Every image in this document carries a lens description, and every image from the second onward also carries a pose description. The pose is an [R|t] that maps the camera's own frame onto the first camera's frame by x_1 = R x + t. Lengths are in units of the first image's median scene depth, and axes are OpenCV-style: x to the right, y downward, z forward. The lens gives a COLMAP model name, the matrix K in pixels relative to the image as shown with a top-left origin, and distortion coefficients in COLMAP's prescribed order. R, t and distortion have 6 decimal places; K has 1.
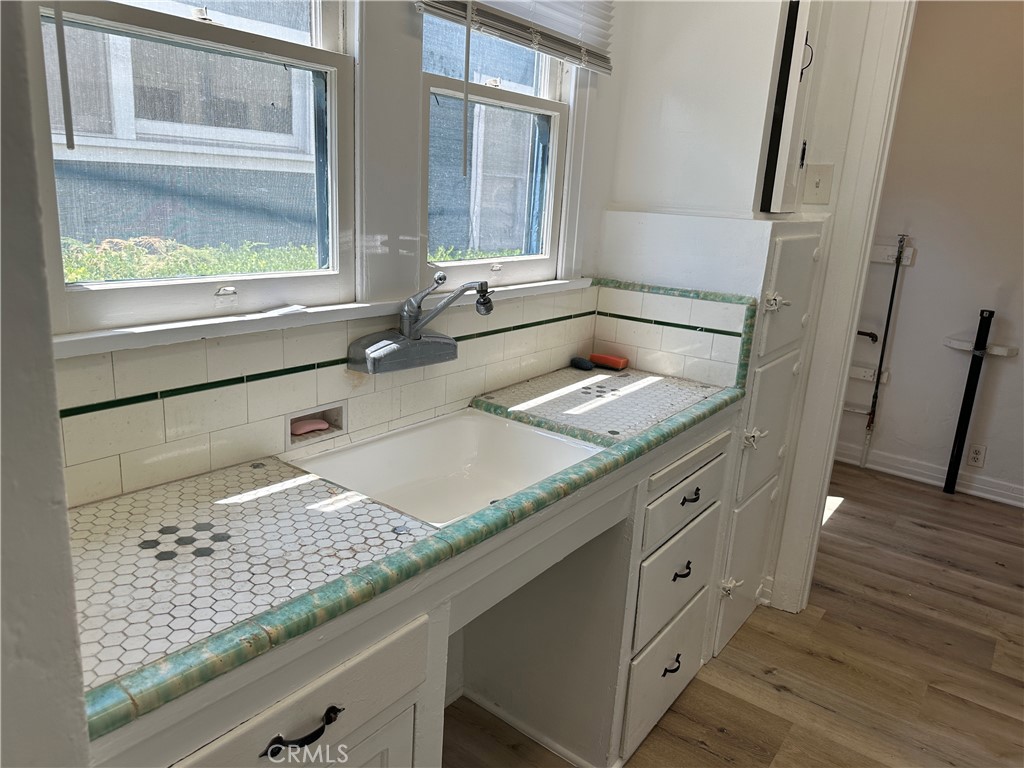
lens RADIAL K [[706.1, 0, 512.8], [0, 706.1, 378.3], [0, 0, 1]] dist [0.108775, -0.148965]
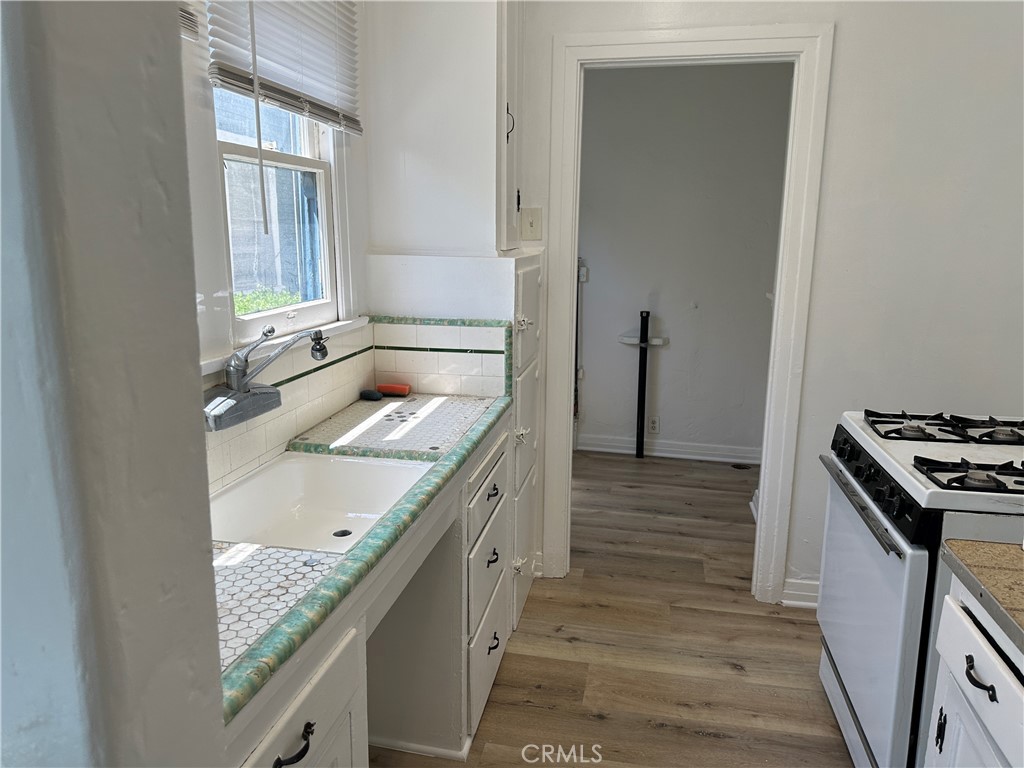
lens RADIAL K [[708.6, 0, 506.8], [0, 708.6, 376.9], [0, 0, 1]] dist [0.145098, -0.233676]
pose [[0.902107, -0.133804, 0.410243, -0.171187], [0.150503, 0.988573, -0.008520, -0.008416], [-0.404415, 0.069429, 0.911936, -0.088418]]
